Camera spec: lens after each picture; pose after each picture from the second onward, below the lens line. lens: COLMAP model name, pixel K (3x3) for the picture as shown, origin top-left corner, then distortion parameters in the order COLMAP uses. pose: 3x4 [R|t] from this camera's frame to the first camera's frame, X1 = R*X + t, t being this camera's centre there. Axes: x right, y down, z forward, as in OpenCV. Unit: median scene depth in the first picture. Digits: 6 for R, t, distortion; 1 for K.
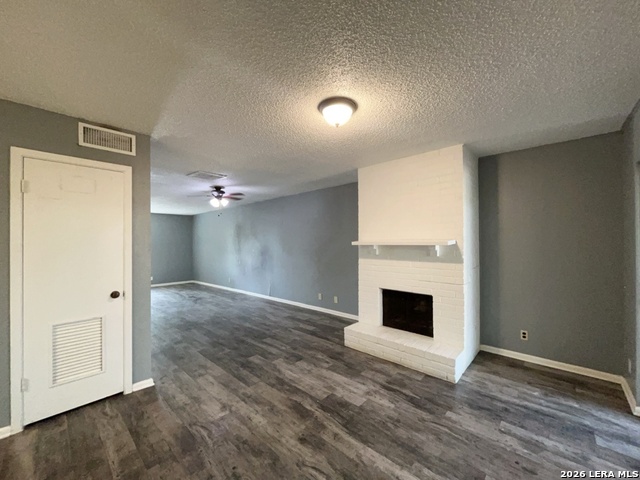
lens RADIAL K [[258.8, 0, 321.9], [0, 258.8, 240.1], [0, 0, 1]] dist [0.000465, 0.000032]
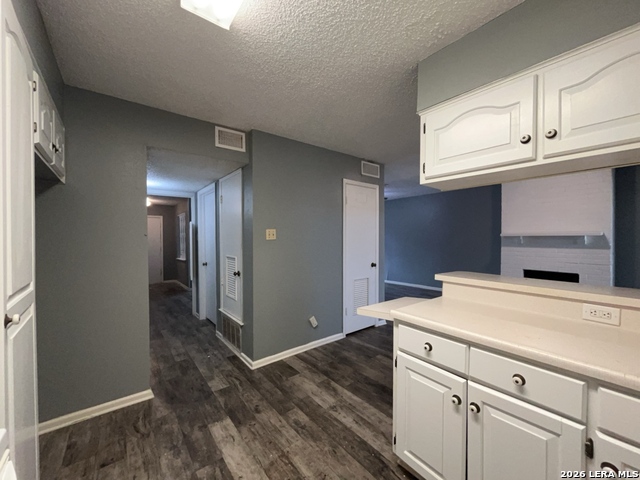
lens RADIAL K [[258.8, 0, 321.9], [0, 258.8, 240.1], [0, 0, 1]] dist [0.000465, 0.000032]
pose [[0.988711, 0.005325, -0.149738, -0.848790], [-0.002811, 0.999852, 0.016992, 0.027685], [0.149806, -0.016379, 0.988580, -0.637366]]
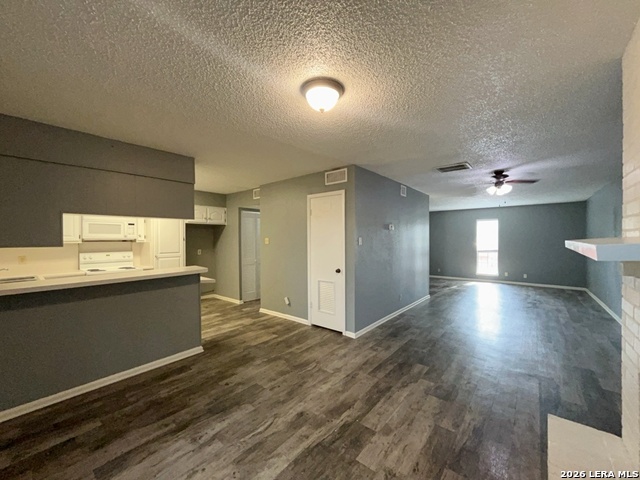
lens RADIAL K [[258.8, 0, 321.9], [0, 258.8, 240.1], [0, 0, 1]] dist [0.000465, 0.000032]
pose [[0.049388, 0.012007, -0.998708, 0.804588], [0.010285, 0.999869, 0.012529, -0.004053], [0.998727, -0.010890, 0.049258, 0.795935]]
